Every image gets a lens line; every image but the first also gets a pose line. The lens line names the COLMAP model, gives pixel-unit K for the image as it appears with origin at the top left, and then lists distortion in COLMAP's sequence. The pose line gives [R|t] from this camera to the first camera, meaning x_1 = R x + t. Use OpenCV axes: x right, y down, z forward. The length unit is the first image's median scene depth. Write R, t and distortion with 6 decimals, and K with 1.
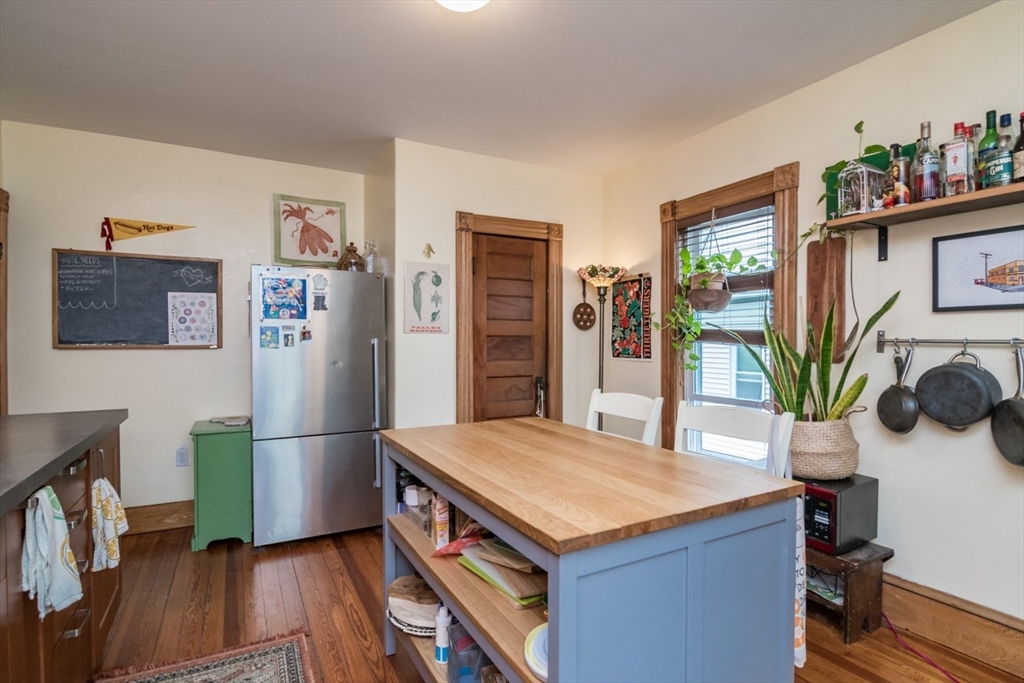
lens RADIAL K [[504.9, 0, 509.8], [0, 504.9, 350.1], [0, 0, 1]] dist [-0.004538, -0.001160]
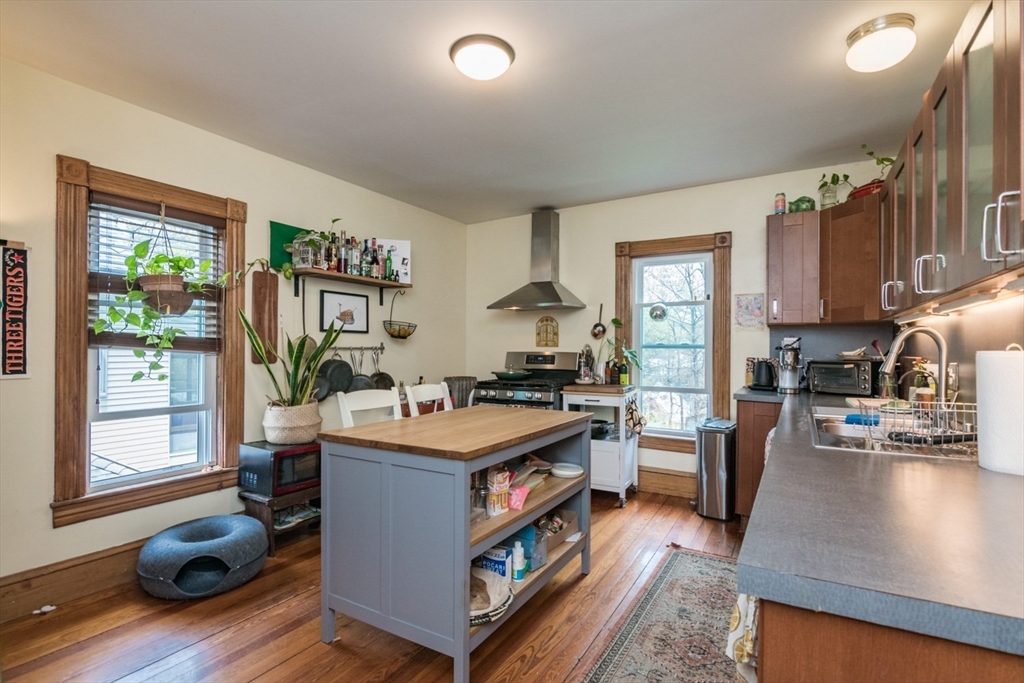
lens RADIAL K [[504.9, 0, 509.8], [0, 504.9, 350.1], [0, 0, 1]] dist [-0.004538, -0.001160]
pose [[-0.514854, -0.004442, 0.857266, -0.807303], [0.011864, 0.999854, 0.012306, -0.019492], [-0.857196, 0.016507, -0.514727, 1.061385]]
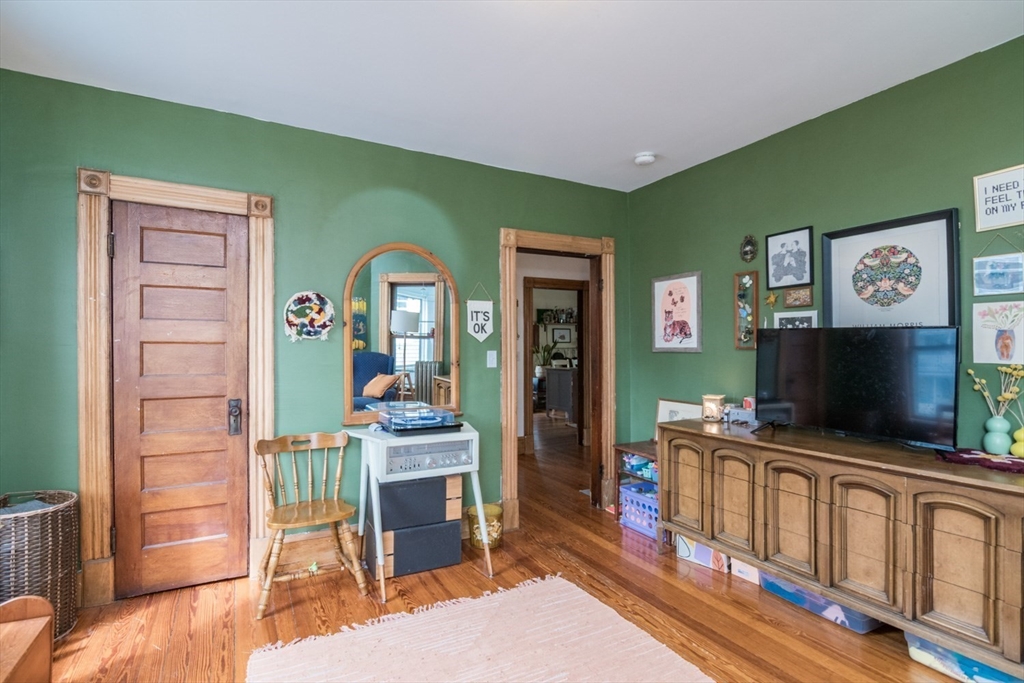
lens RADIAL K [[504.9, 0, 509.8], [0, 504.9, 350.1], [0, 0, 1]] dist [-0.004538, -0.001160]
pose [[-0.002265, 0.003875, 0.999990, -3.553344], [0.020958, 0.999773, -0.003826, 0.010809], [-0.999778, 0.020949, -0.002346, 1.158619]]
